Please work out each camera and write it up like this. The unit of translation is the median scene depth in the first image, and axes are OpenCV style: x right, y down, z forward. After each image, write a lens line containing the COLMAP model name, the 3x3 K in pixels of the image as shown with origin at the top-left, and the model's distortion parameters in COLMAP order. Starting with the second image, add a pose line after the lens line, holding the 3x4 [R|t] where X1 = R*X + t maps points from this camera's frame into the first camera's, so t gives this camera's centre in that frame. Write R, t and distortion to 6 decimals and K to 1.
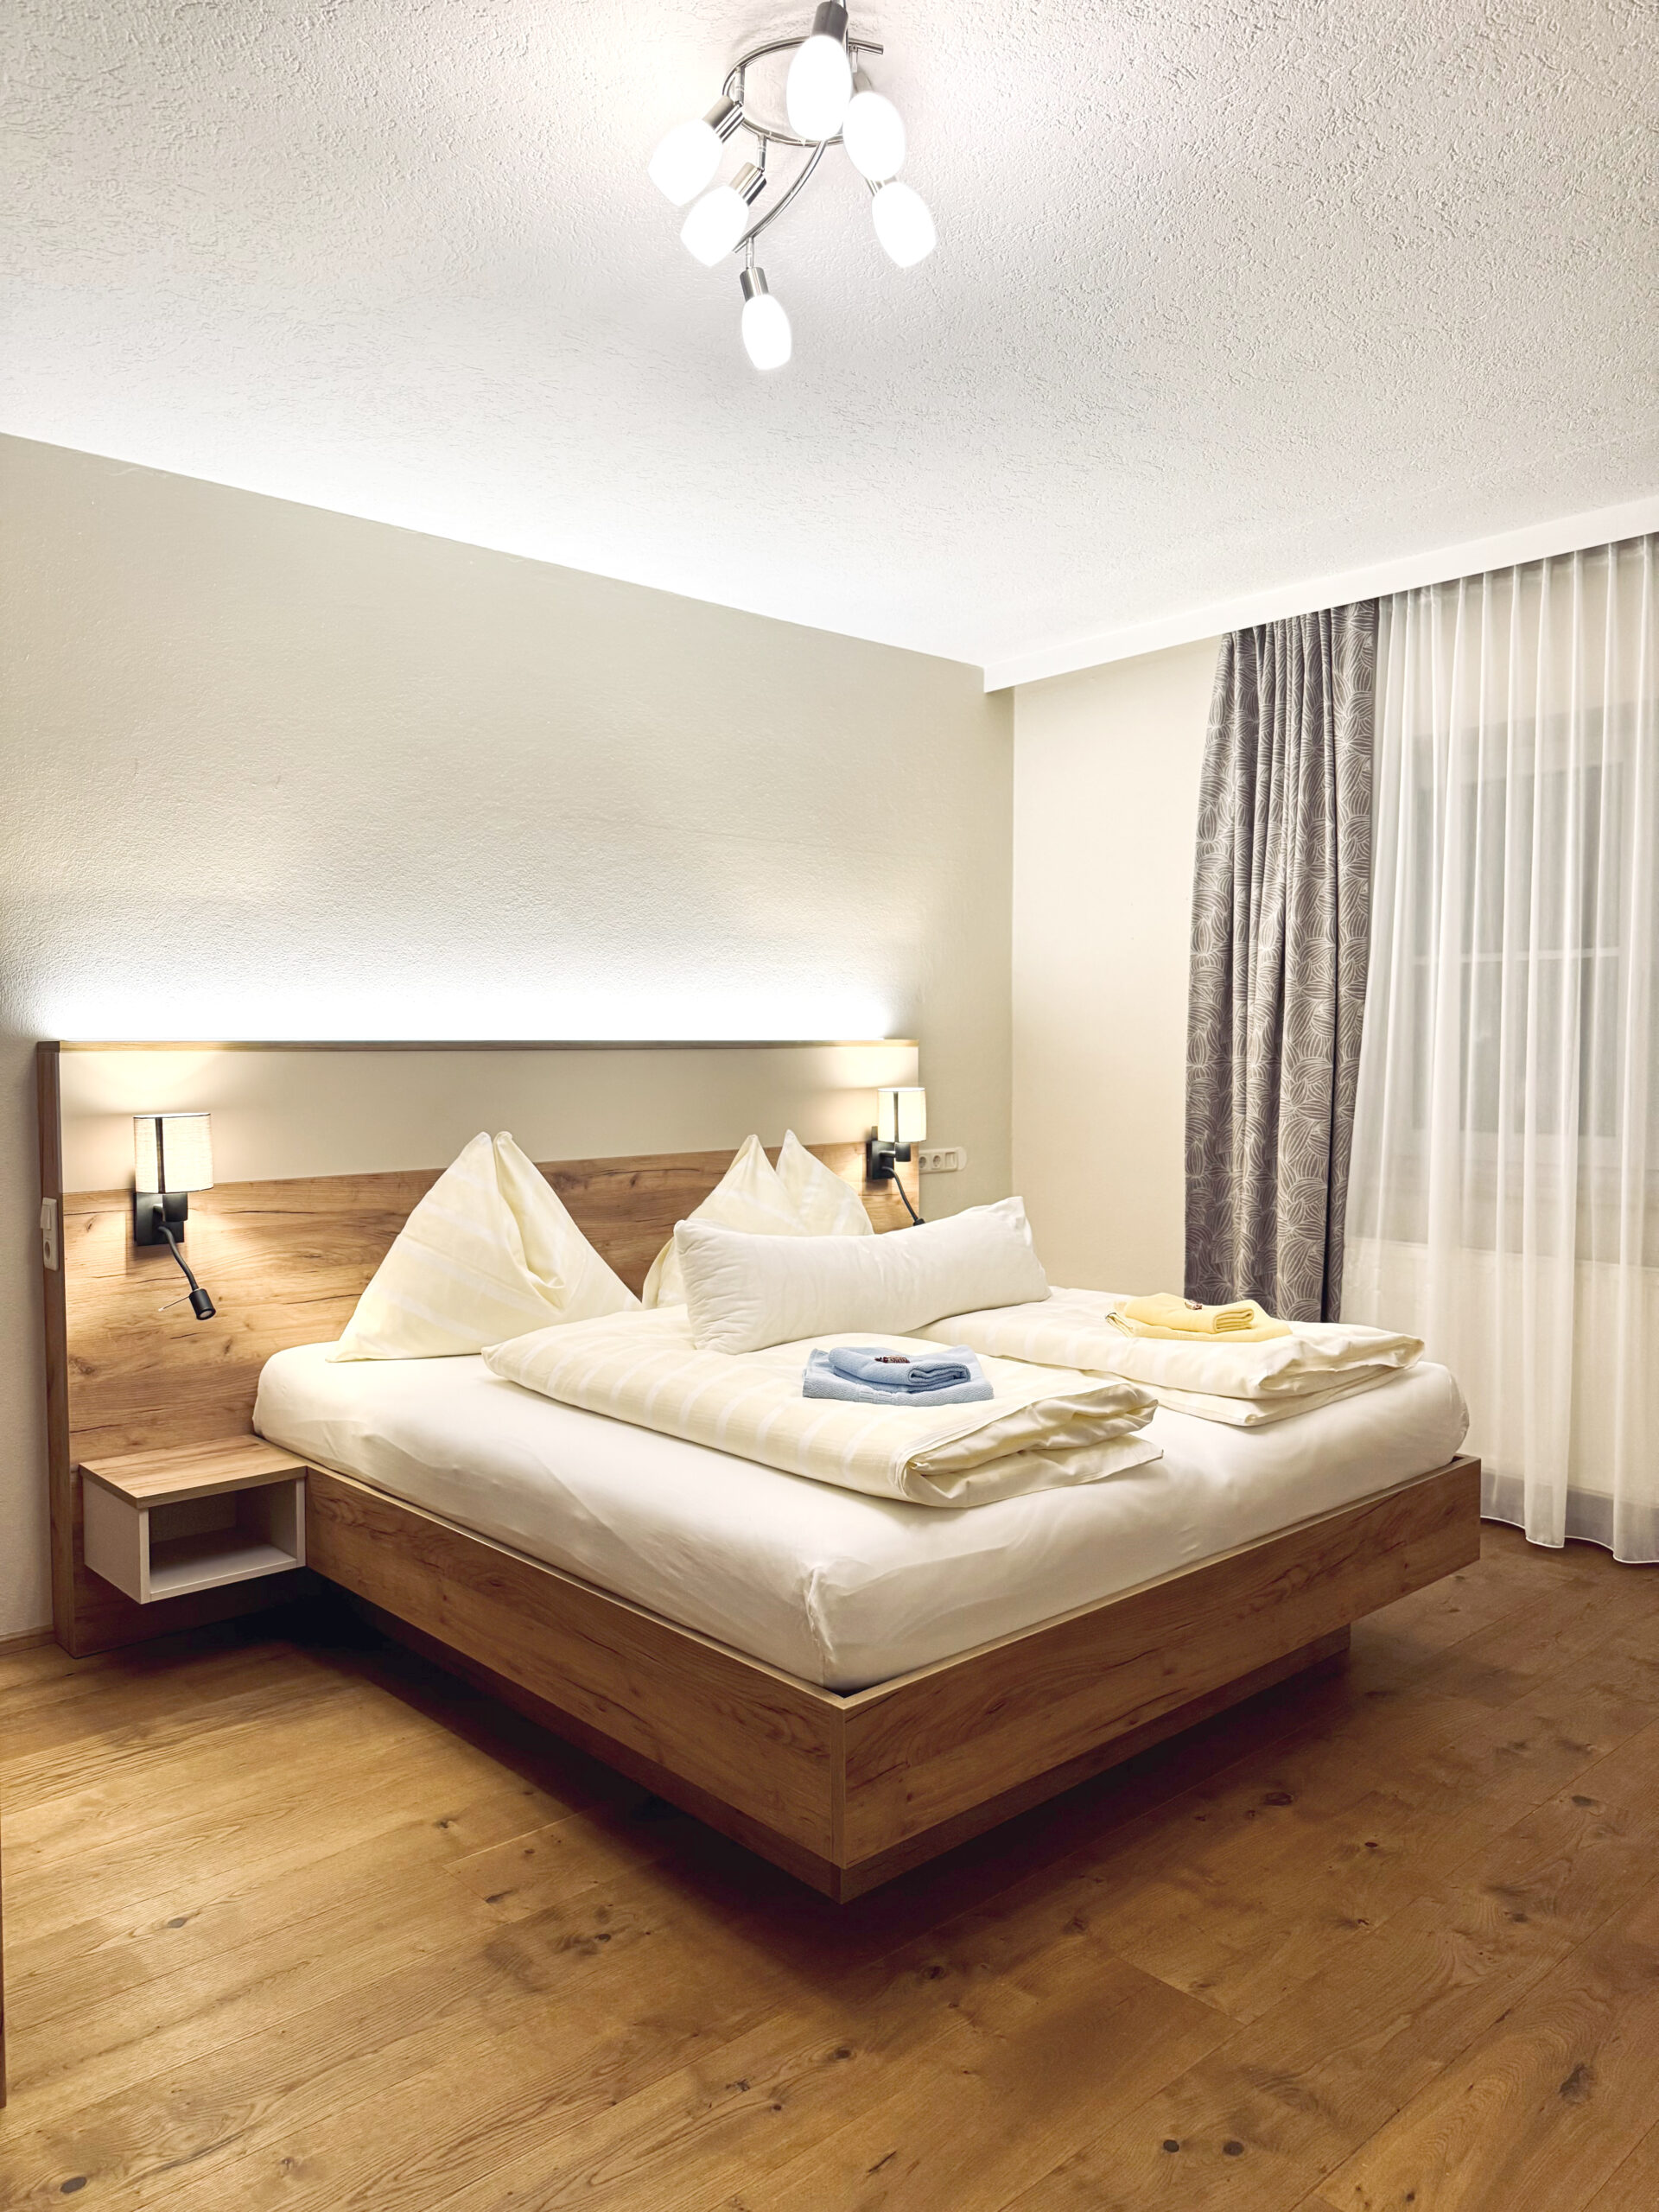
lens RADIAL K [[1535.9, 0, 849.6], [0, 1535.9, 1114.5], [0, 0, 1]] dist [0.032893, -0.026631]
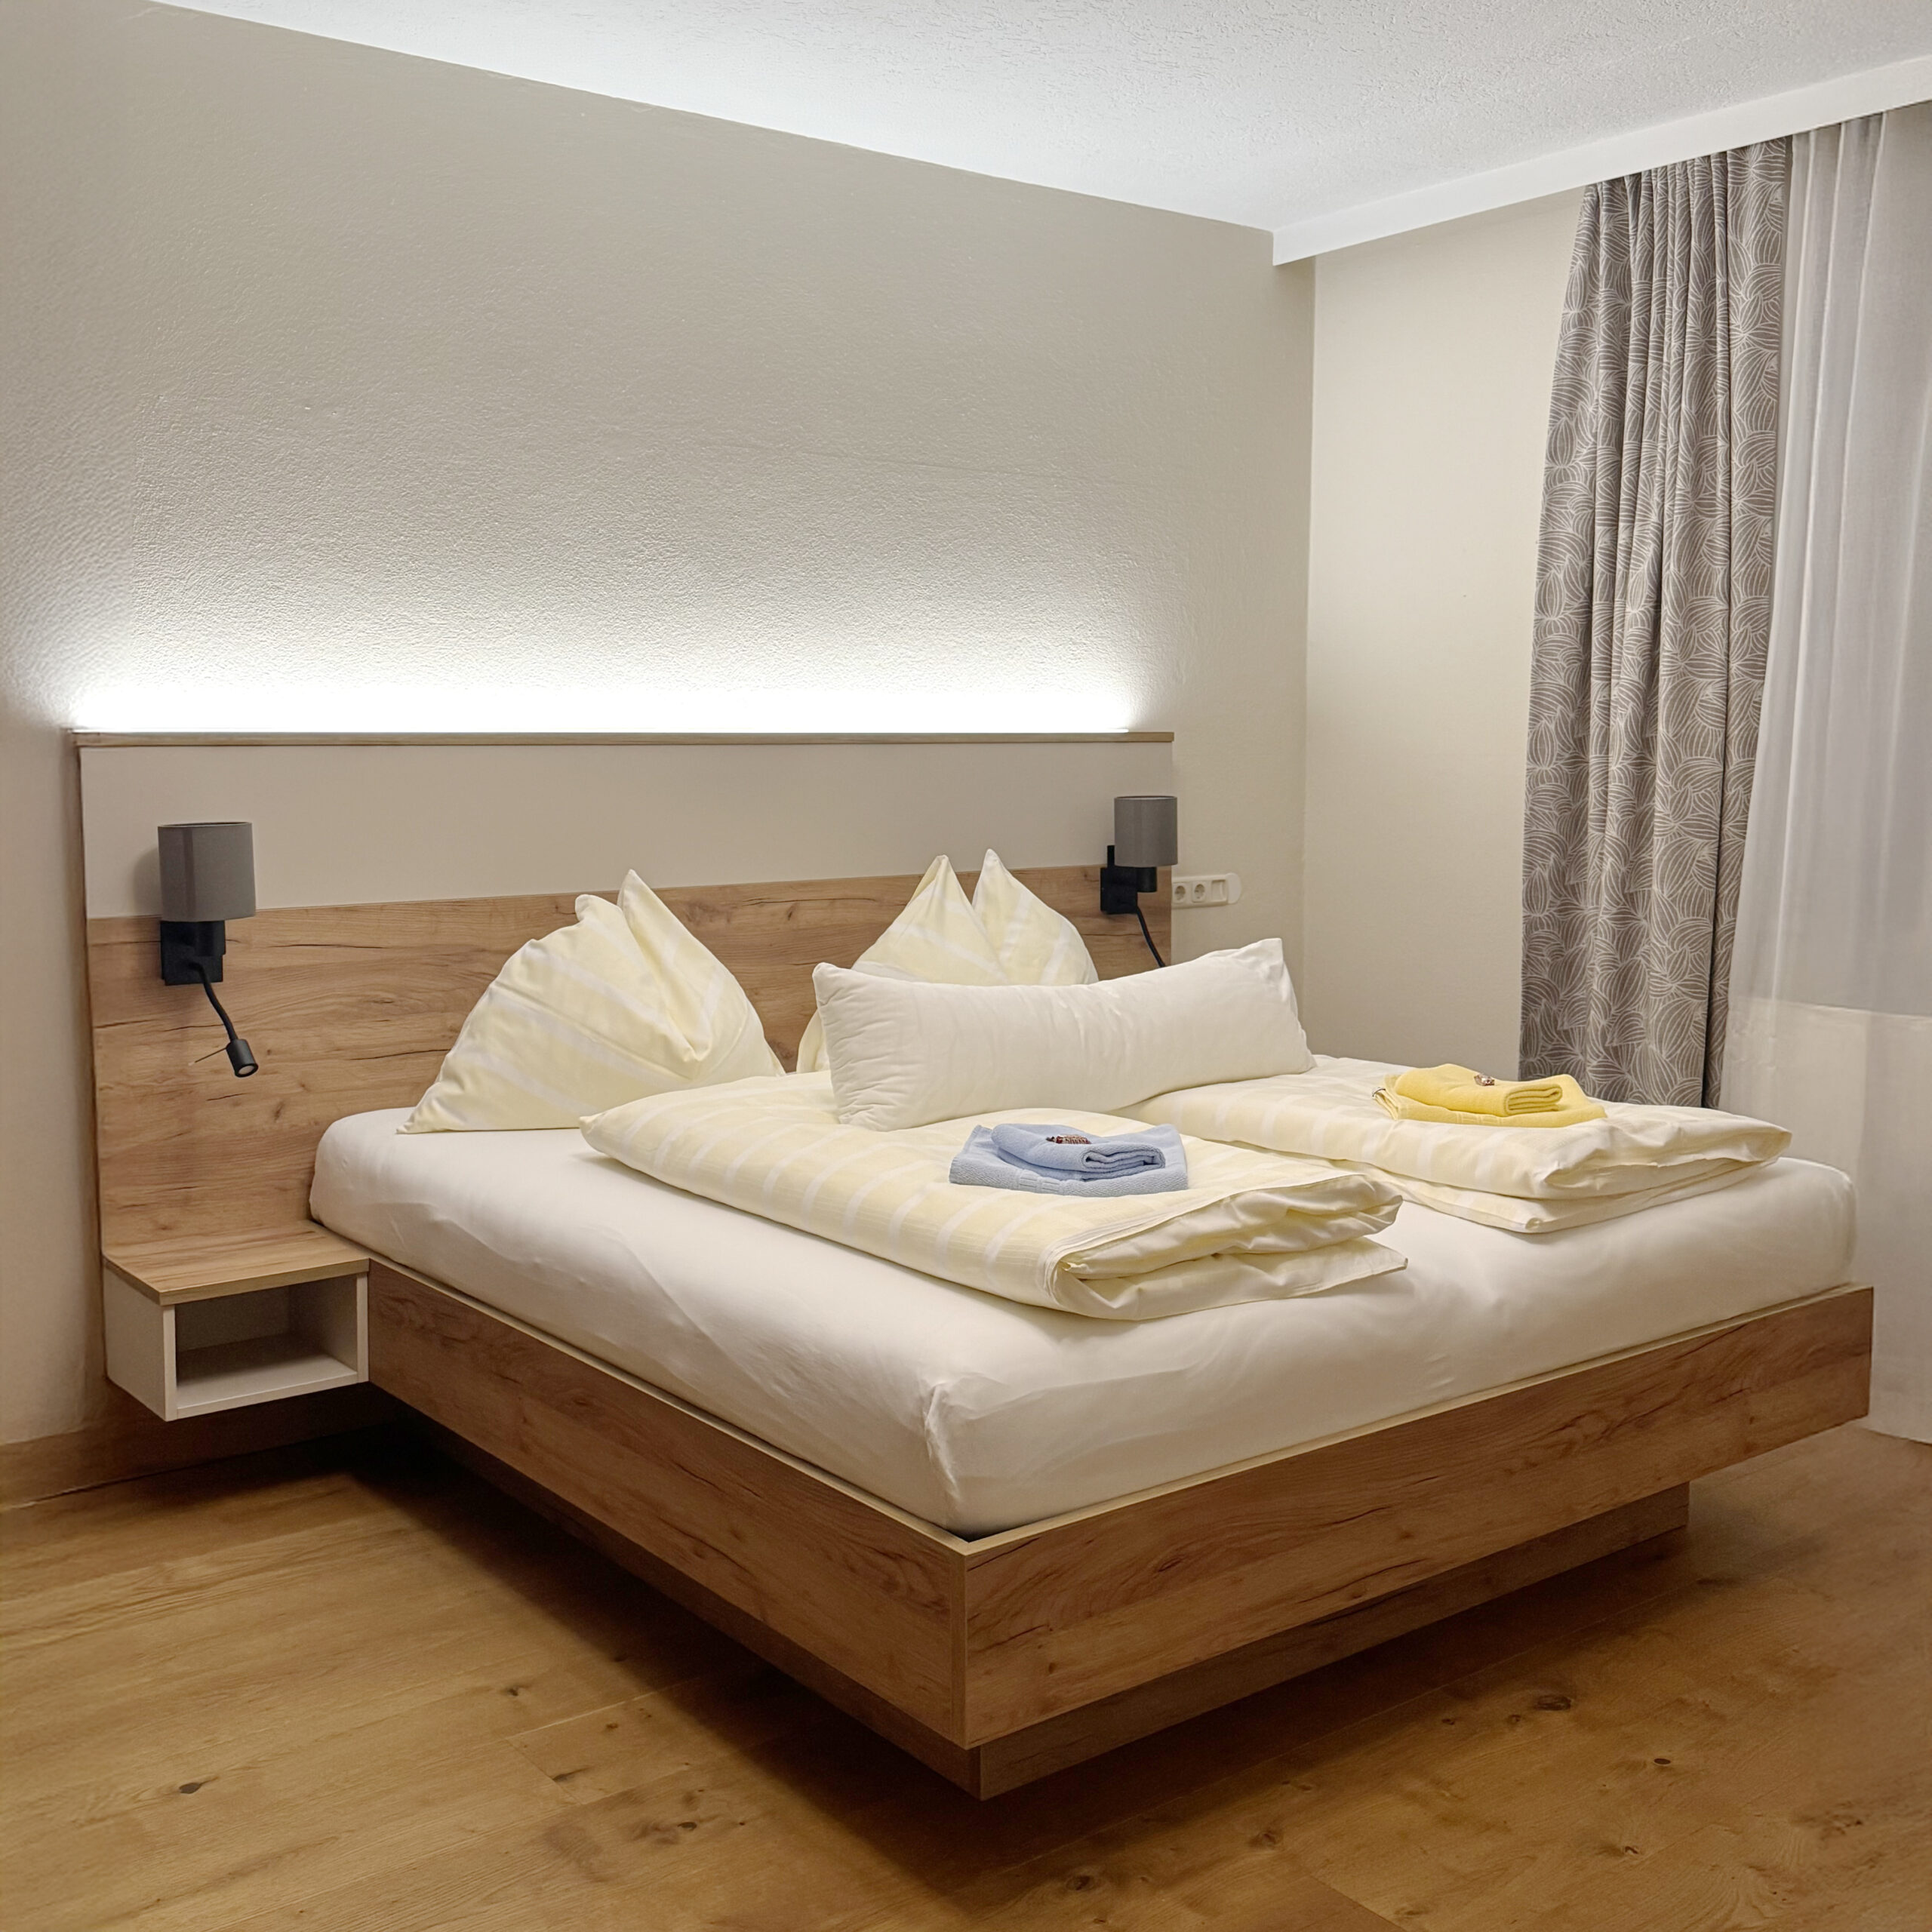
lens RADIAL K [[2094.6, 0, 1009.8], [0, 2094.6, 898.0], [0, 0, 1]] dist [0.034283, 0.000000]
pose [[0.996879, 0.009545, -0.078371, 0.069667], [-0.006889, 0.999395, 0.034088, -0.001443], [0.078649, -0.033442, 0.996341, -0.066942]]
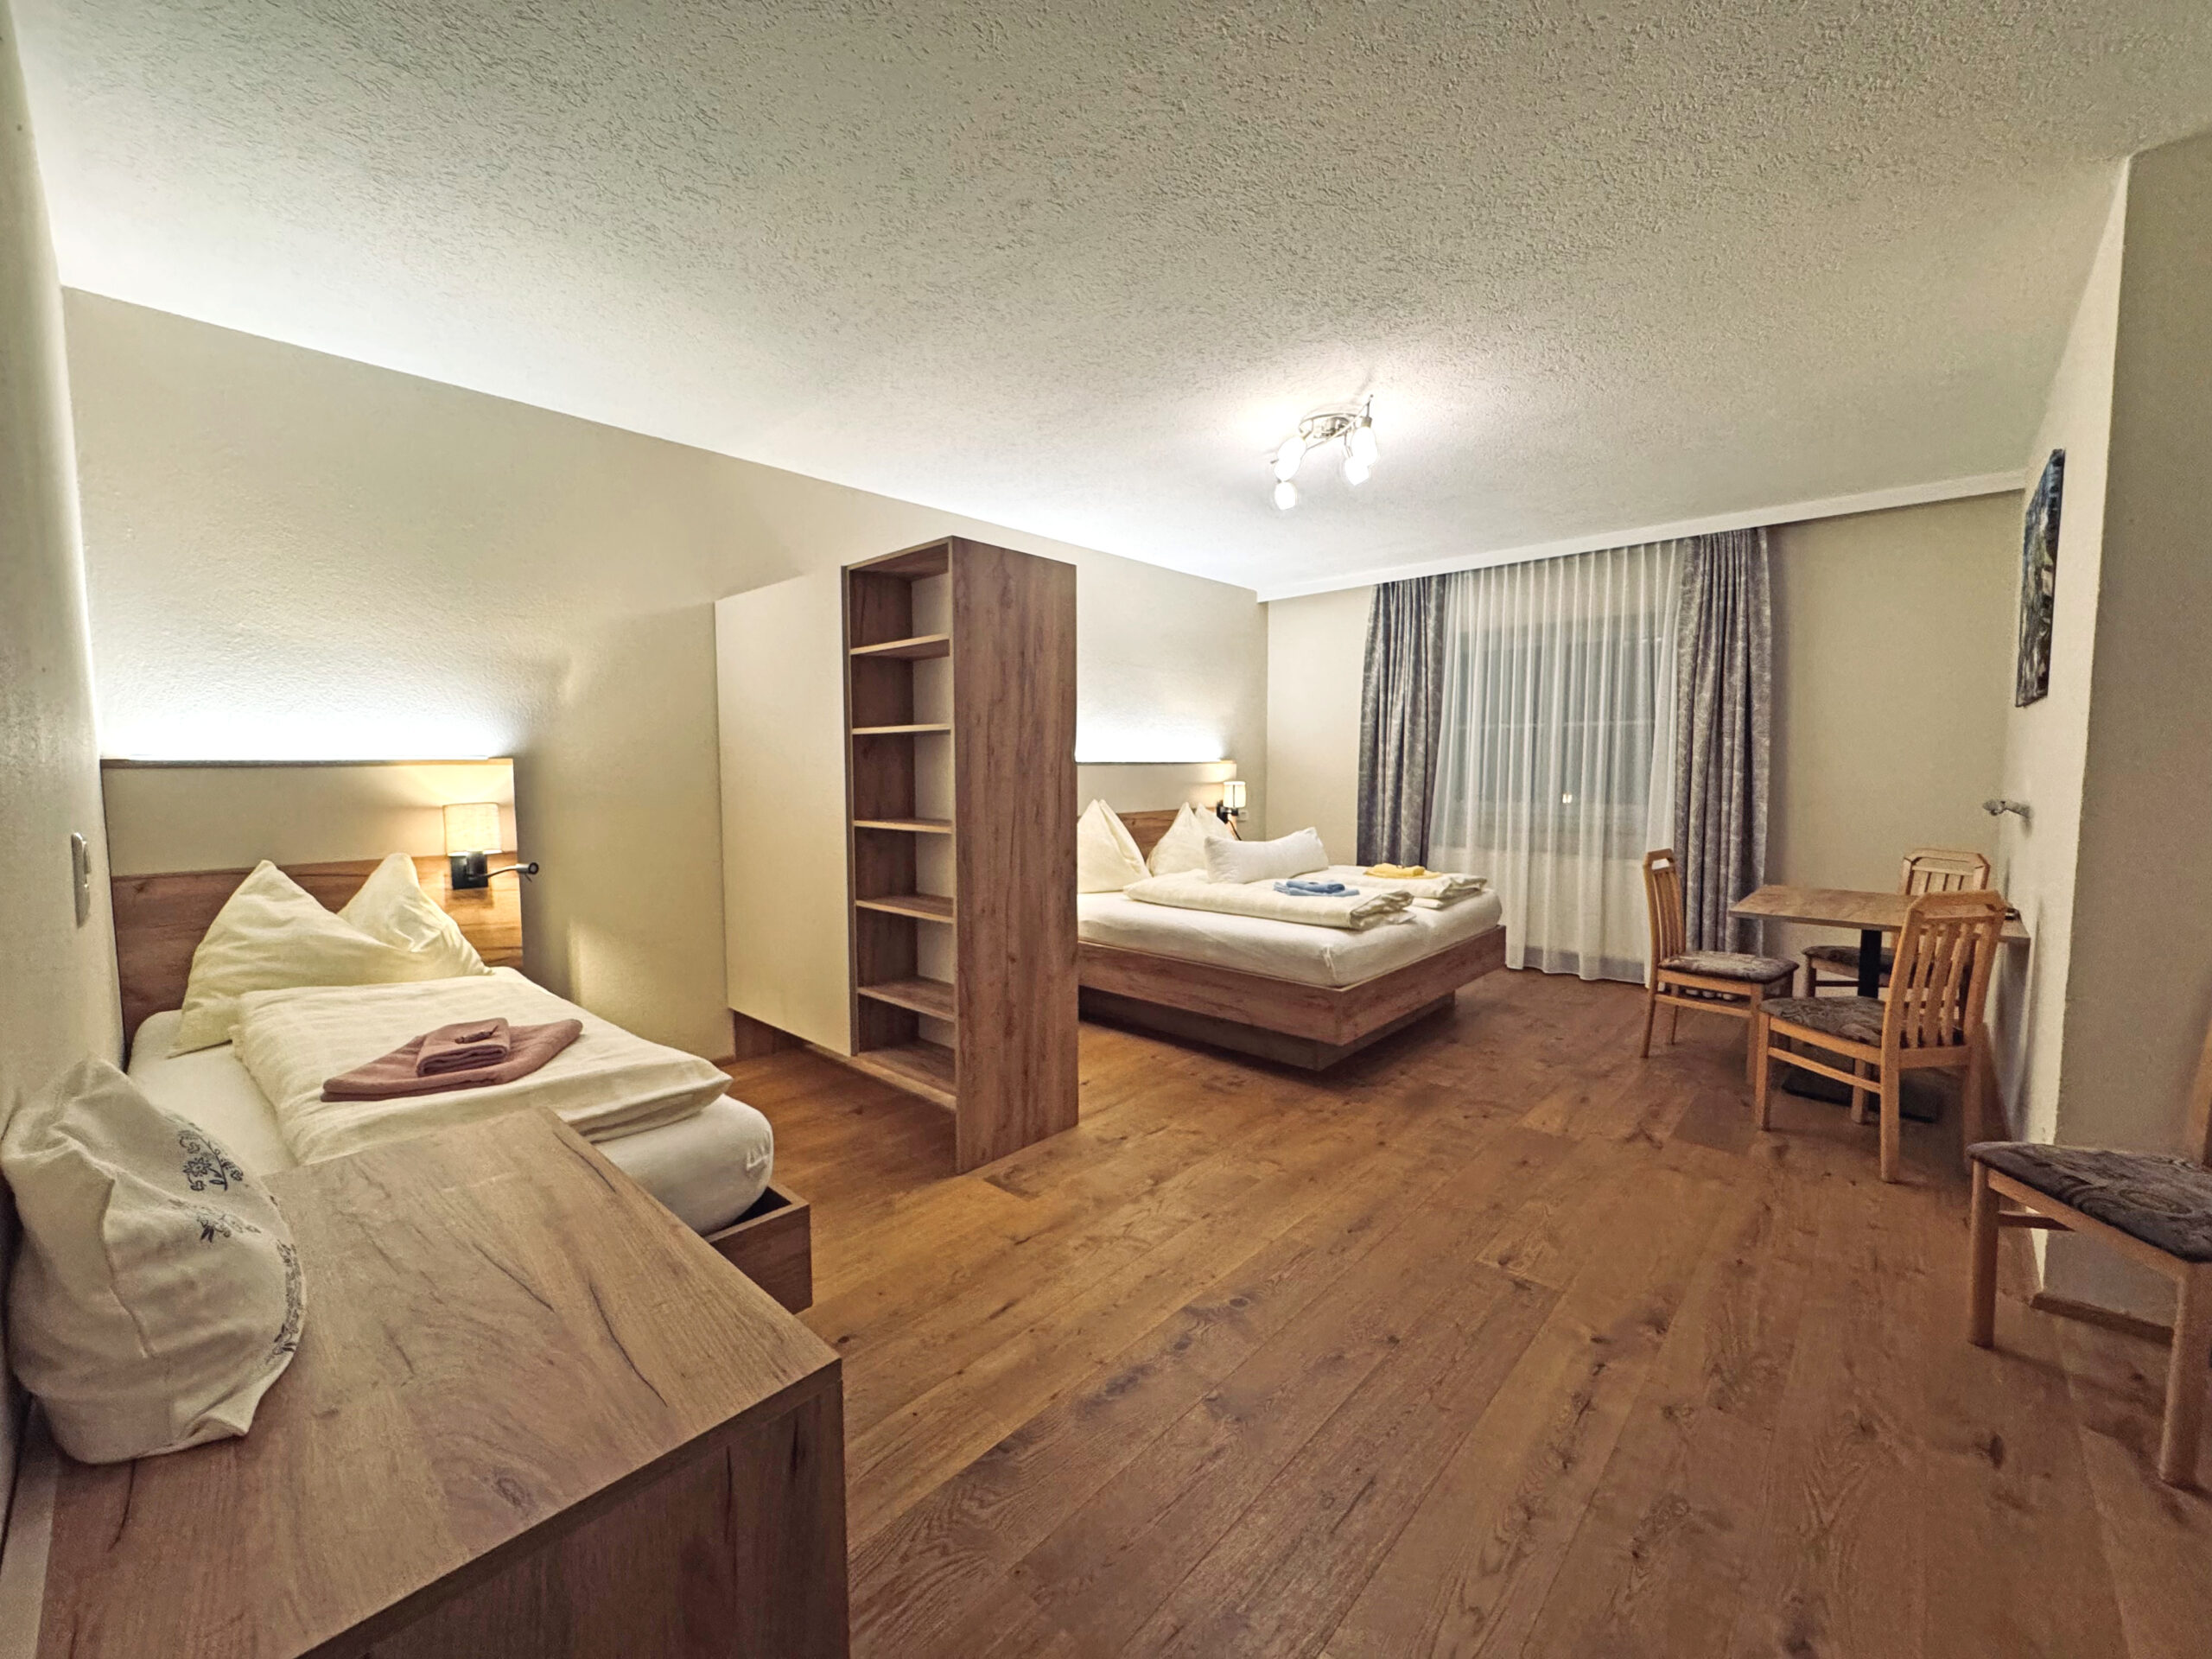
lens RADIAL K [[889.0, 0, 1108.4], [0, 889.0, 825.7], [0, 0, 1]] dist [-0.001102, 0.000084]
pose [[0.995847, -0.006058, 0.090837, -0.398974], [0.003705, 0.999654, 0.026051, 0.017168], [-0.090963, -0.025607, 0.995525, -0.419284]]
